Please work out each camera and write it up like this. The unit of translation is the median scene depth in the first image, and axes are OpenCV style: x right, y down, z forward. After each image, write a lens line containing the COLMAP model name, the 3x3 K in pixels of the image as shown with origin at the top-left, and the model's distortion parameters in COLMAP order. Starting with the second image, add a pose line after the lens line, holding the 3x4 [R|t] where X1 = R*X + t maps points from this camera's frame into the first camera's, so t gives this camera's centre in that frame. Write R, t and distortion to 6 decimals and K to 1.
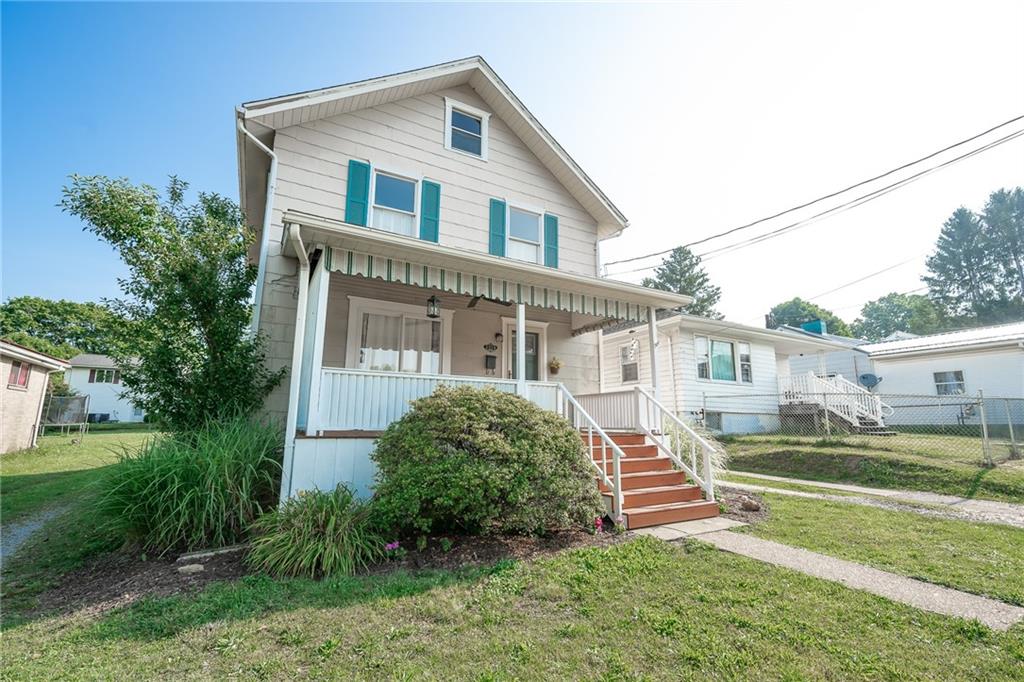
lens RADIAL K [[451.6, 0, 512.0], [0, 451.6, 341.0], [0, 0, 1]] dist [0.000601, 0.000000]
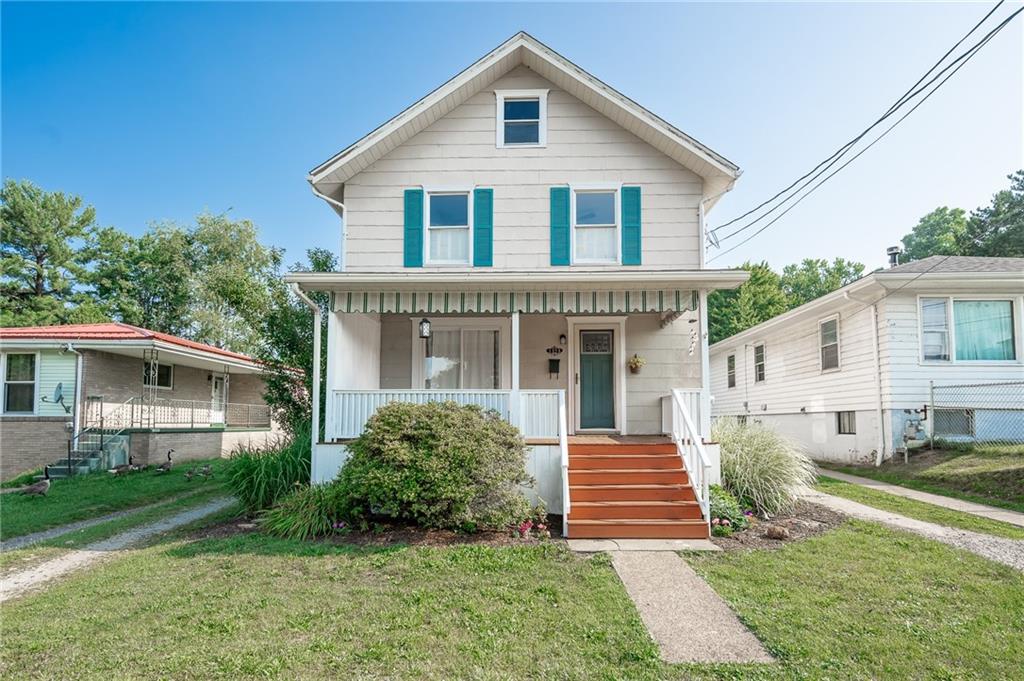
lens RADIAL K [[522.8, 0, 513.7], [0, 522.8, 392.6], [0, 0, 1]] dist [-0.005146, -0.000070]
pose [[0.855876, -0.033672, -0.516083, 0.438276], [0.099028, 0.990084, 0.099630, -0.016750], [0.507611, -0.136378, 0.850724, -0.000445]]
